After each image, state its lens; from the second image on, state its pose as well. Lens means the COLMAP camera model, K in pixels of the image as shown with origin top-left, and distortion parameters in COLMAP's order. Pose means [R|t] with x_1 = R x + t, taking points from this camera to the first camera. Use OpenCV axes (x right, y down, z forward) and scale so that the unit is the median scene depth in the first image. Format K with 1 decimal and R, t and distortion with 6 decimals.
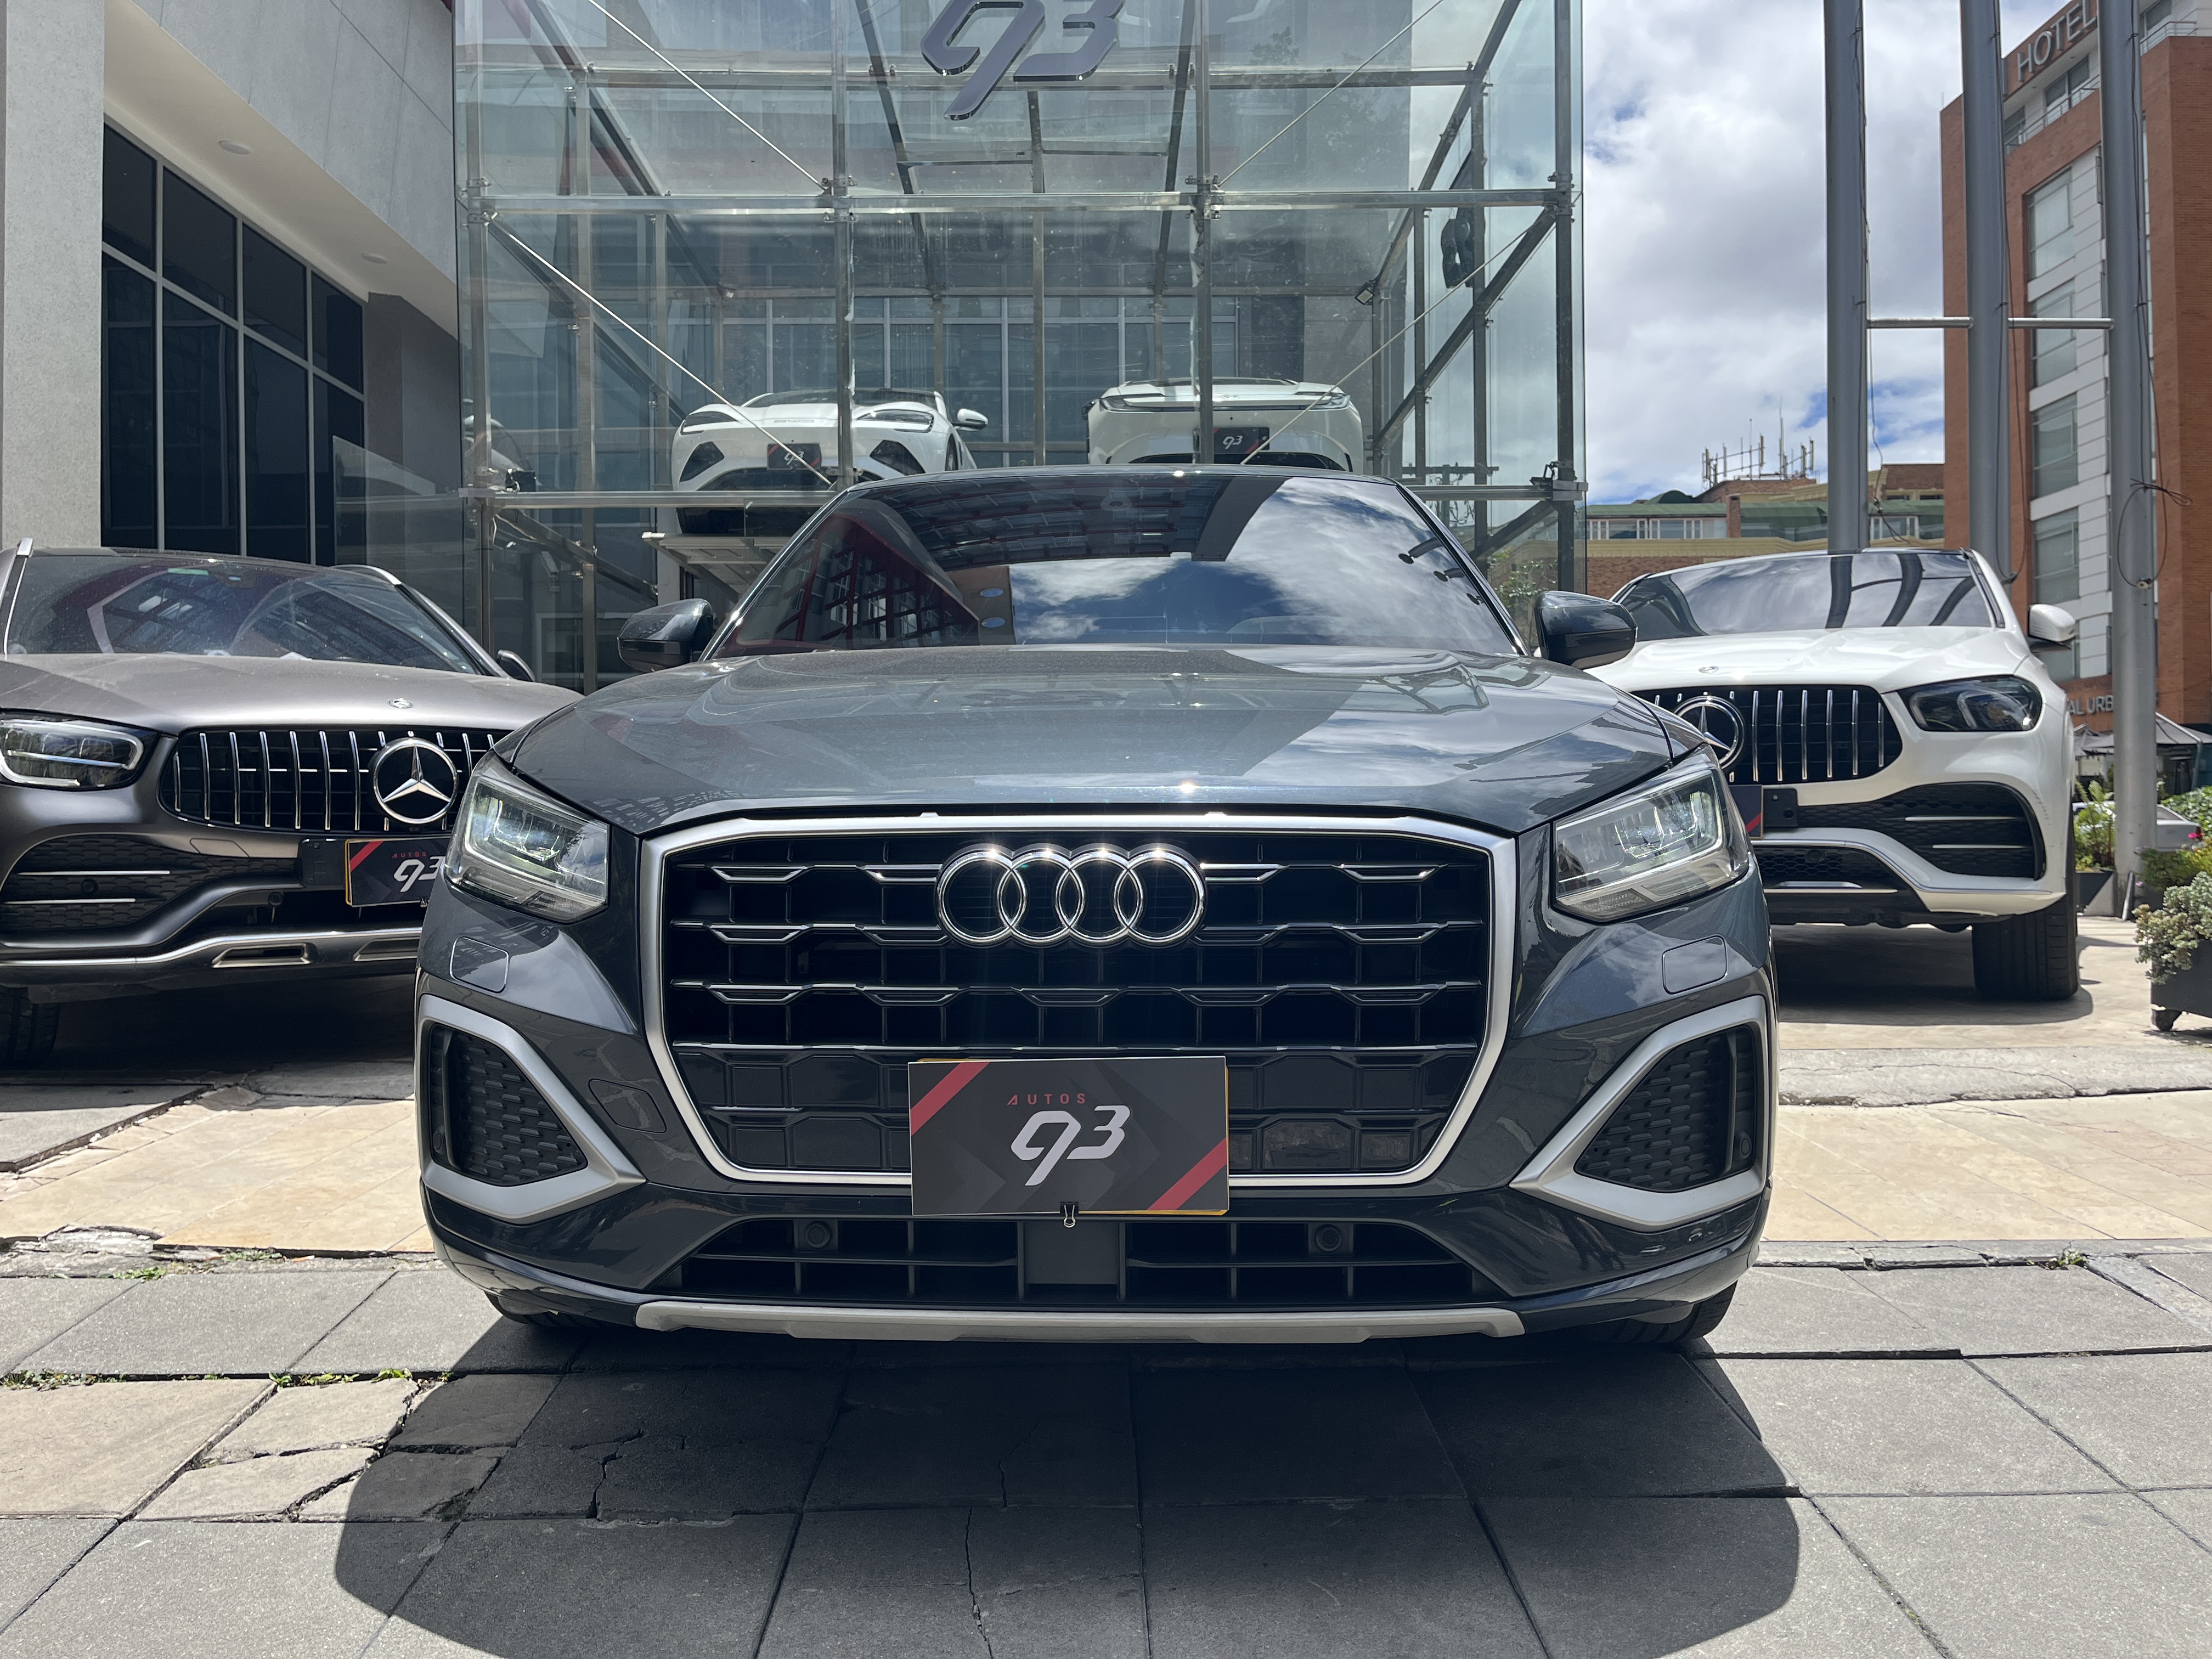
lens RADIAL K [[1658.9, 0, 1106.0], [0, 1658.9, 829.5], [0, 0, 1]] dist [0.088565, -0.124900]
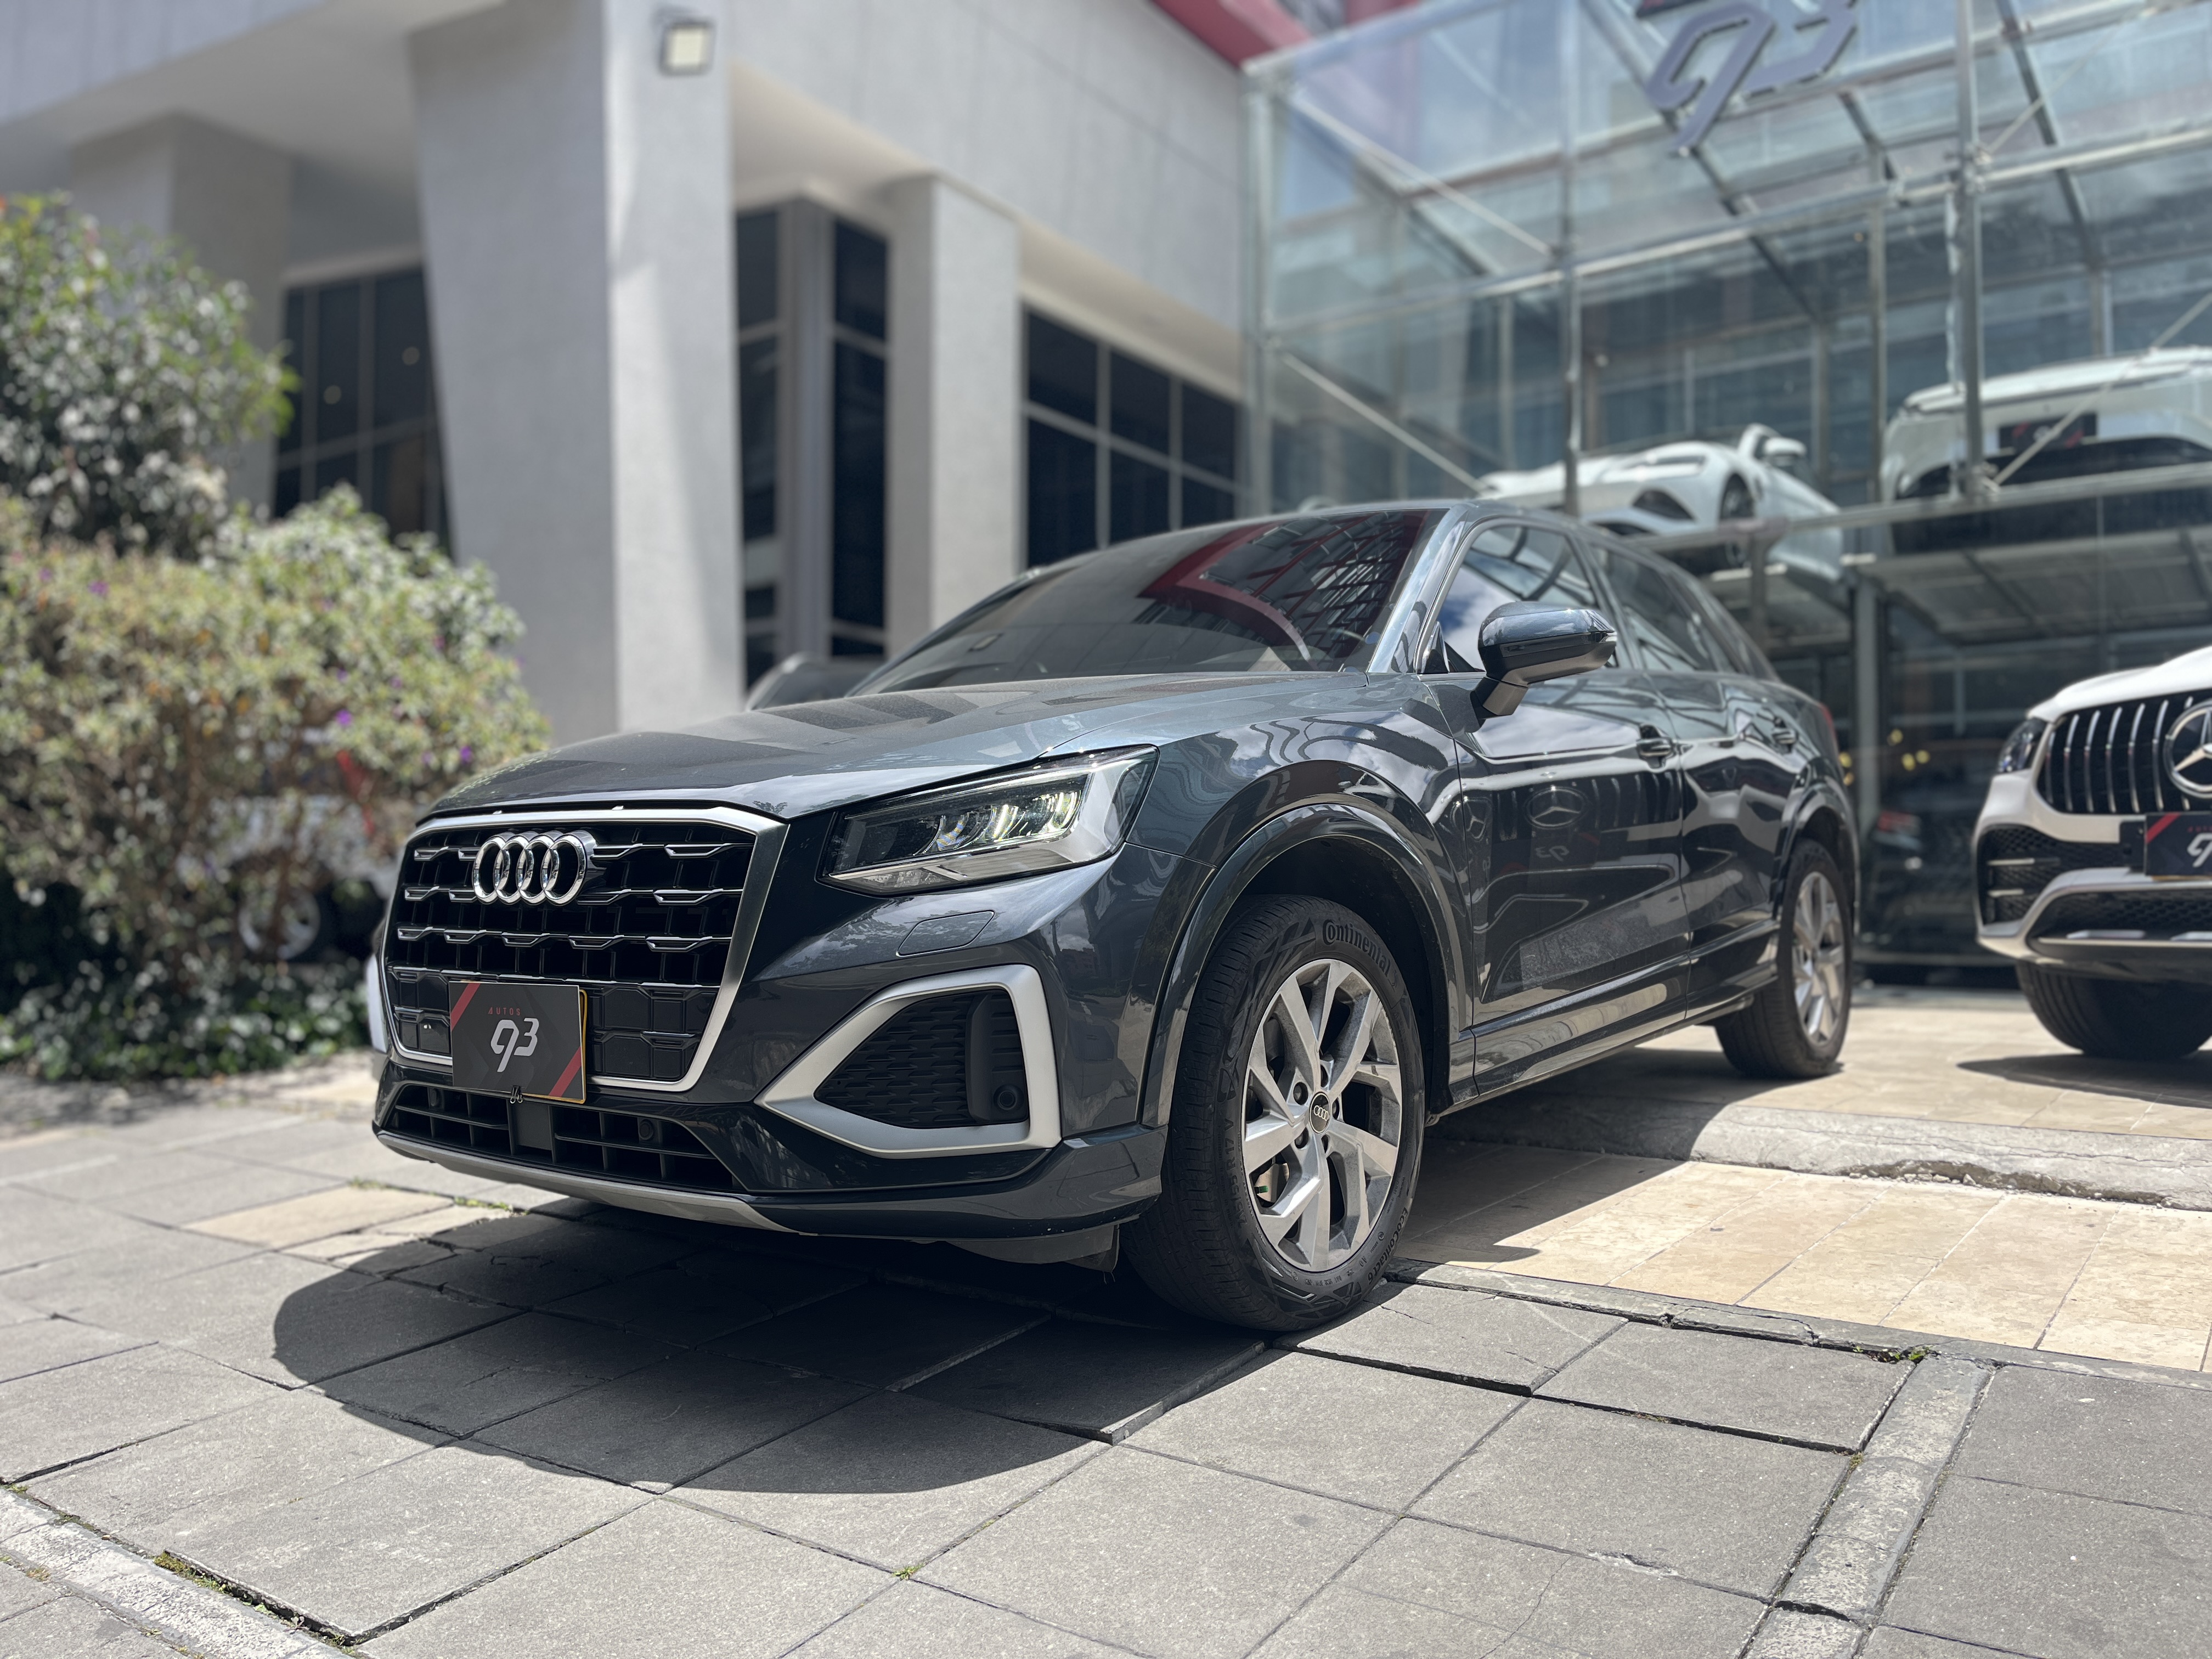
lens RADIAL K [[1651.4, 0, 1106.0], [0, 1651.4, 829.5], [0, 0, 1]] dist [0.087520, -0.136218]
pose [[0.808913, -0.012479, -0.587796, 0.897856], [-0.012518, 0.999183, -0.038440, 0.041472], [0.587795, 0.038453, 0.808095, 0.111701]]
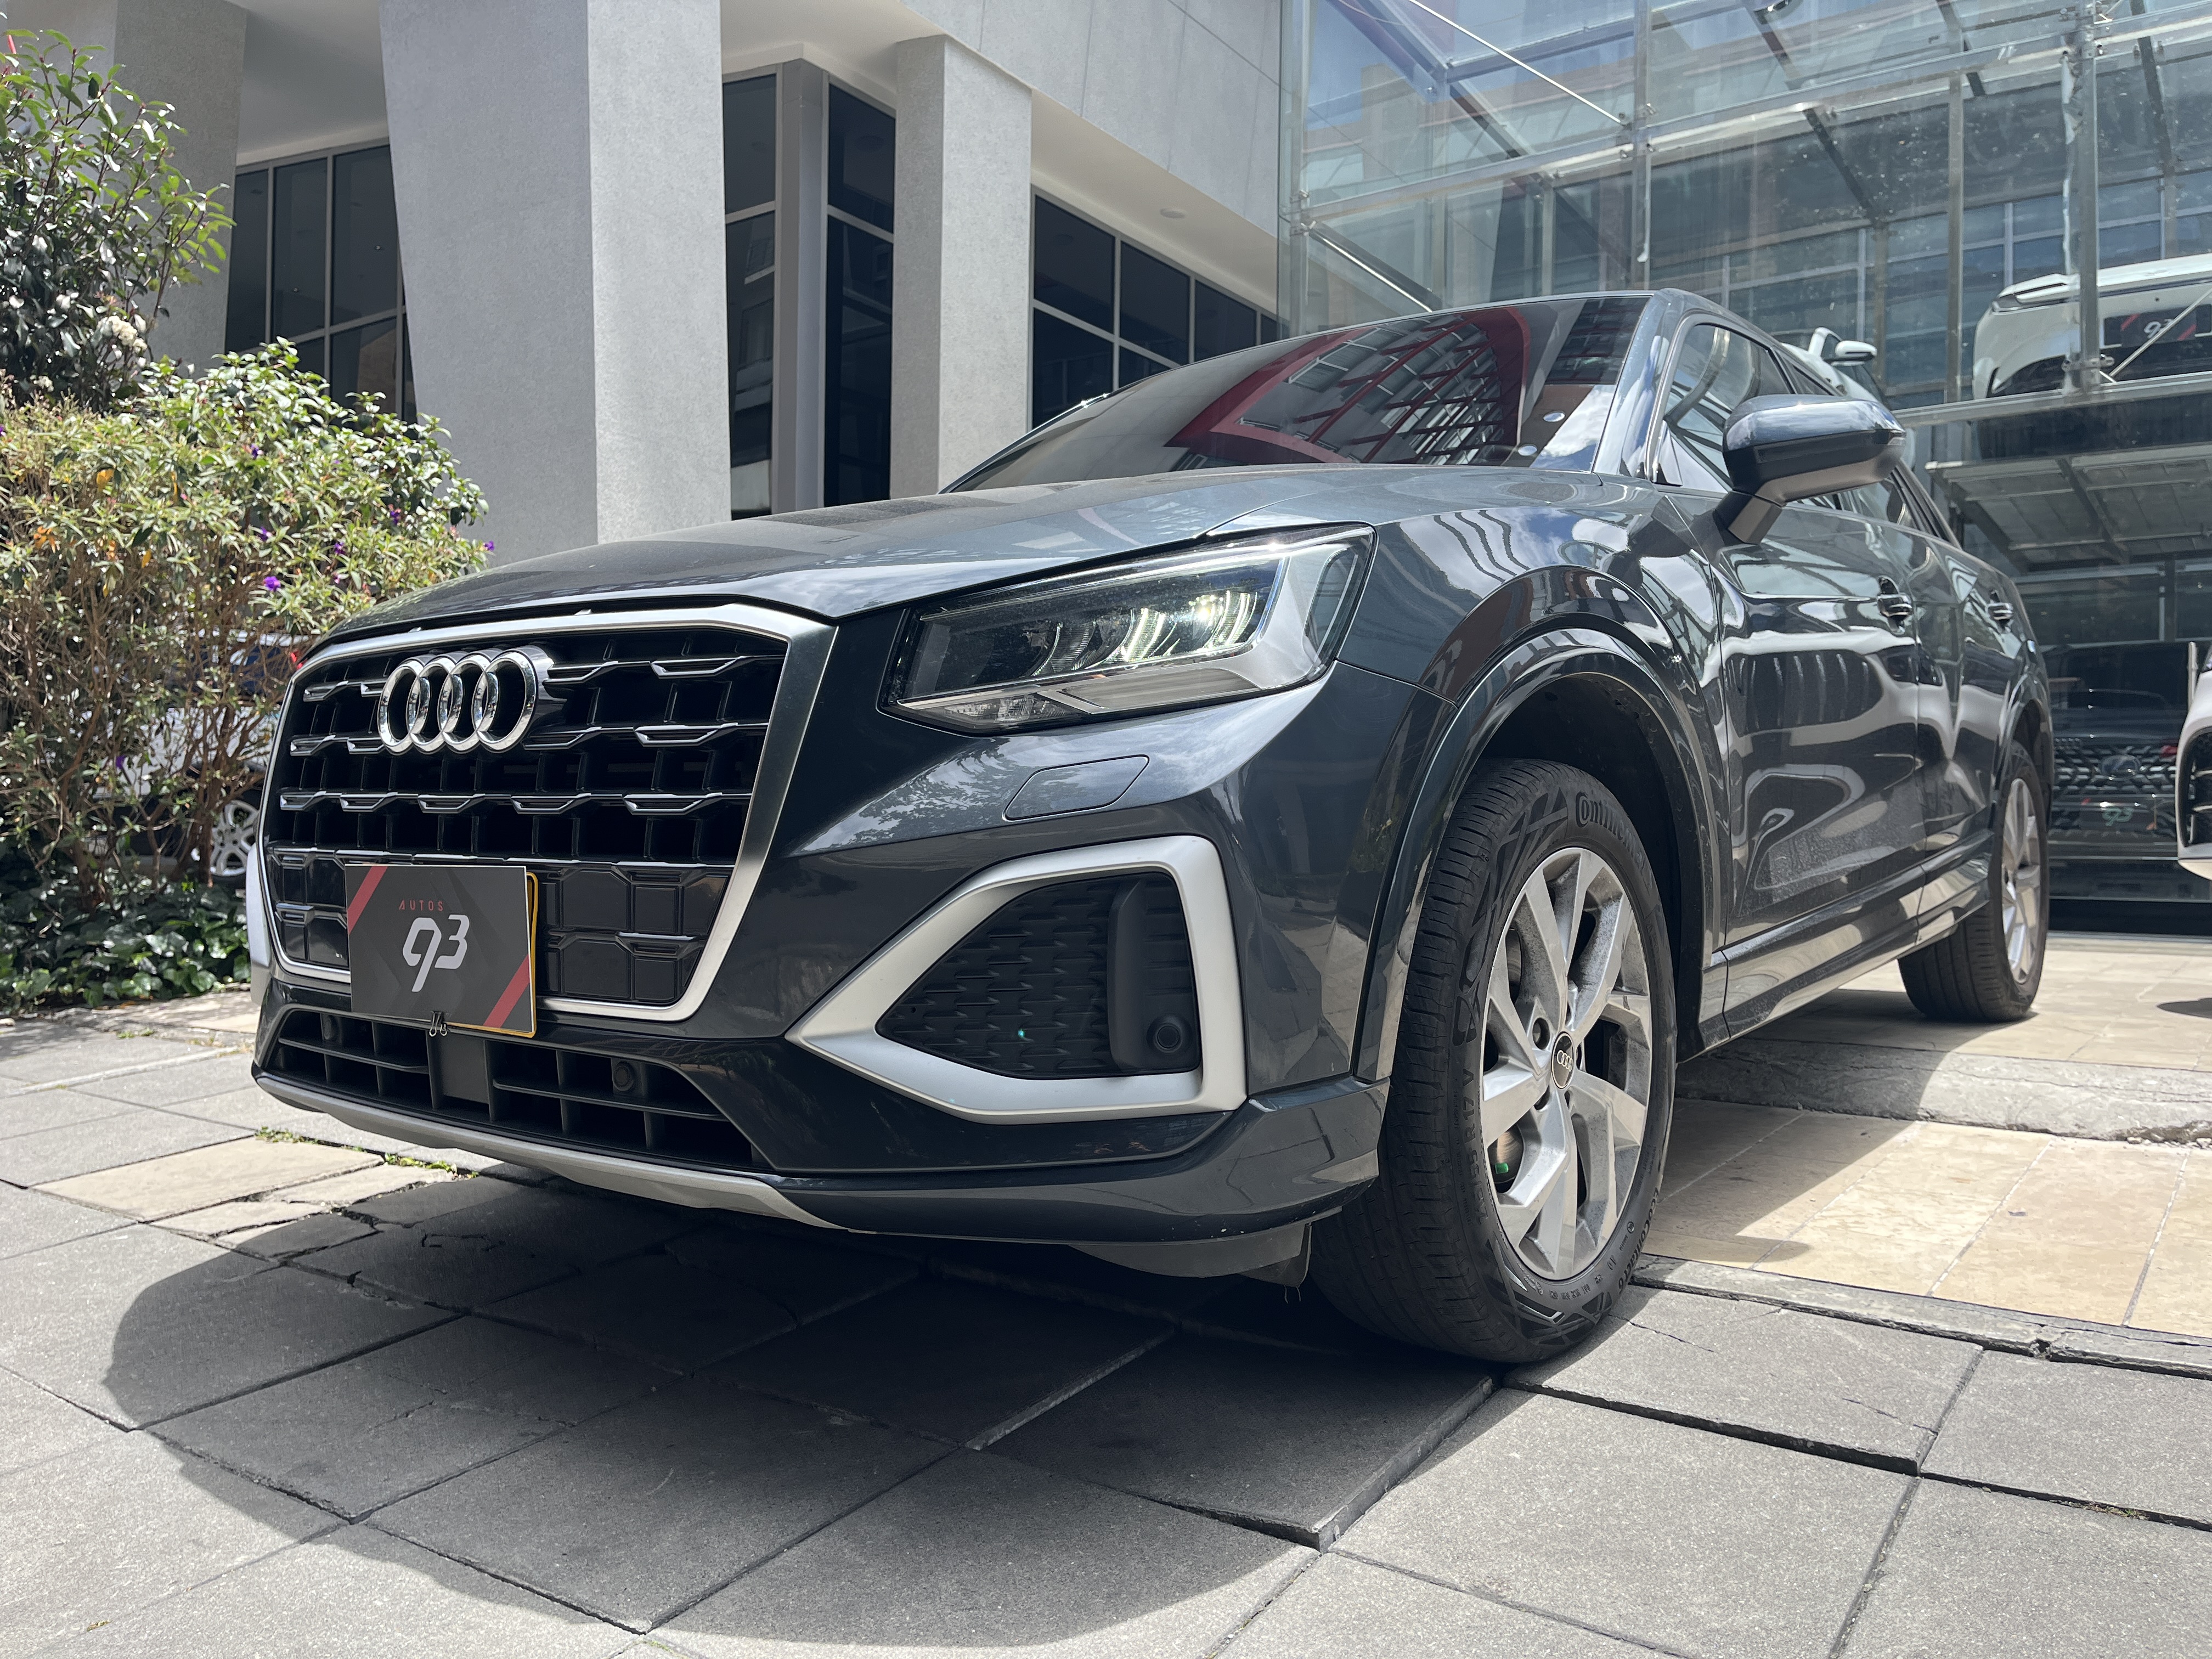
lens RADIAL K [[1671.2, 0, 1121.3], [0, 1671.2, 821.9], [0, 0, 1]] dist [0.085483, -0.121230]
pose [[0.816965, 0.015035, -0.576492, 0.653563], [-0.022901, 0.999717, -0.006381, 0.081192], [0.576233, 0.018415, 0.817078, 0.310655]]
